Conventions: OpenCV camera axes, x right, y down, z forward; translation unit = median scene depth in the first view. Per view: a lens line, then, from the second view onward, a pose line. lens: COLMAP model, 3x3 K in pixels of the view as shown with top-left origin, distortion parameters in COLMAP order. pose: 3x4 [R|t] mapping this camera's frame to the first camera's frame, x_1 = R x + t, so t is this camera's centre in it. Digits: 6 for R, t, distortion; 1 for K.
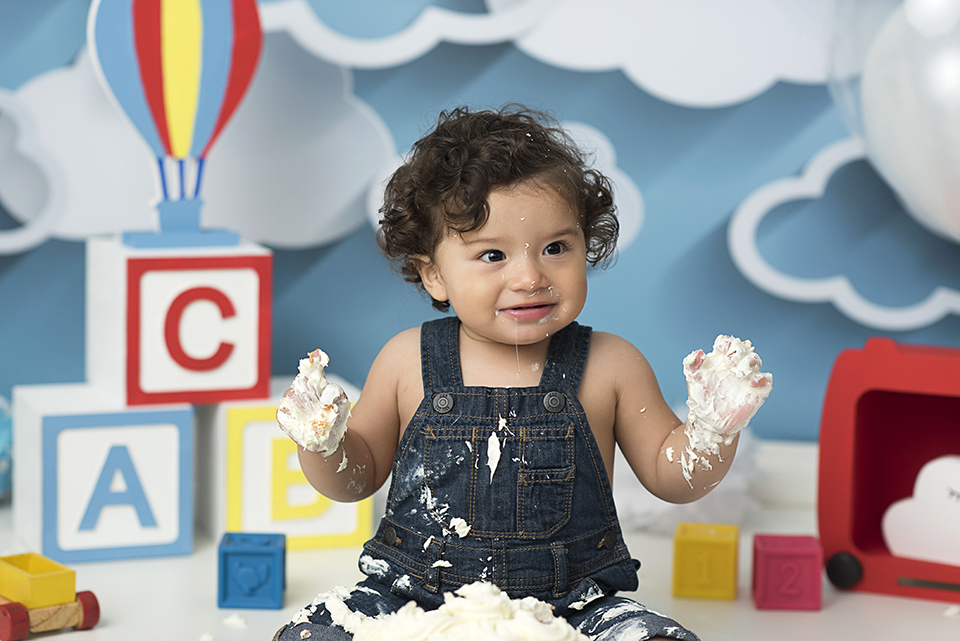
lens RADIAL K [[2267.2, 0, 476.5], [0, 2267.2, 320.5], [0, 0, 1]] dist [-0.024333, 0.104333]
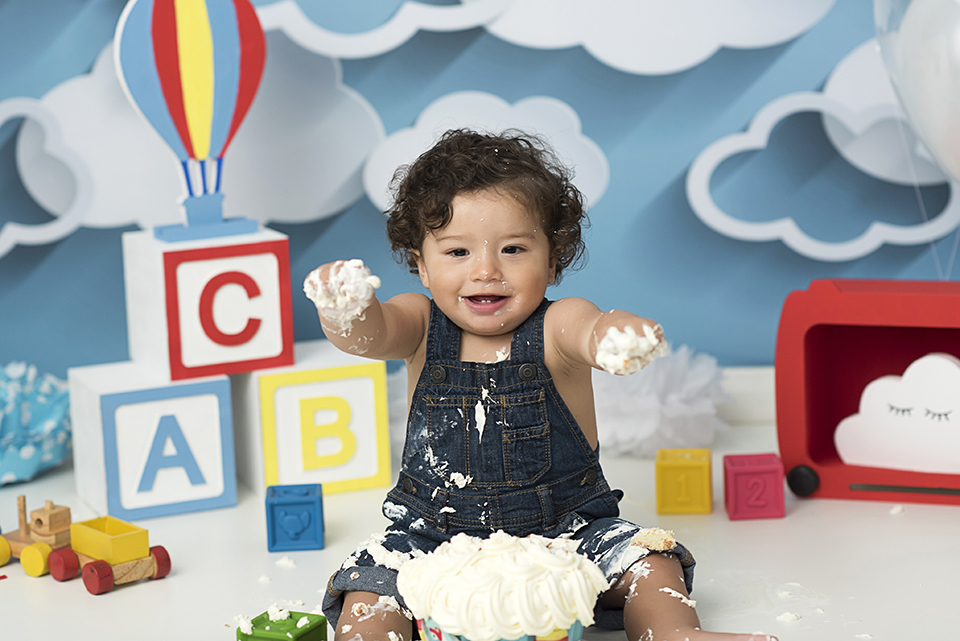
lens RADIAL K [[2339.5, 0, 498.6], [0, 2339.5, 301.5], [0, 0, 1]] dist [-0.016036, 0.213761]
pose [[0.997436, -0.067717, 0.023150, -0.014195], [0.066789, 0.997013, 0.038784, -0.036828], [-0.025707, -0.037138, 0.998979, -0.182793]]
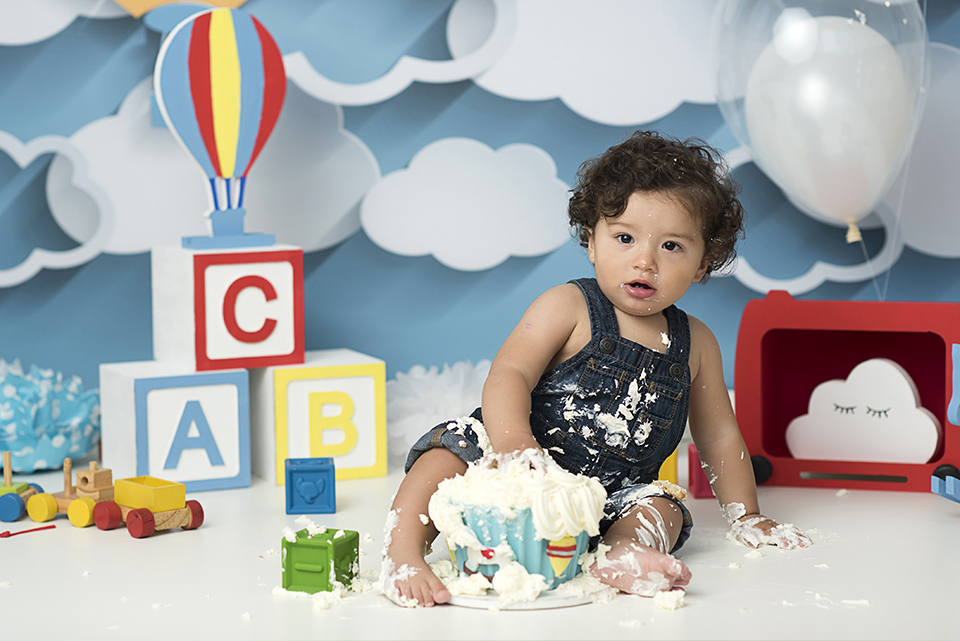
lens RADIAL K [[2328.5, 0, 467.8], [0, 2328.5, 320.0], [0, 0, 1]] dist [0.002843, -0.340450]
pose [[0.997349, -0.043507, 0.058321, -0.076800], [0.045421, 0.998458, -0.031902, 0.057727], [-0.056844, 0.034467, 0.997788, -0.322005]]
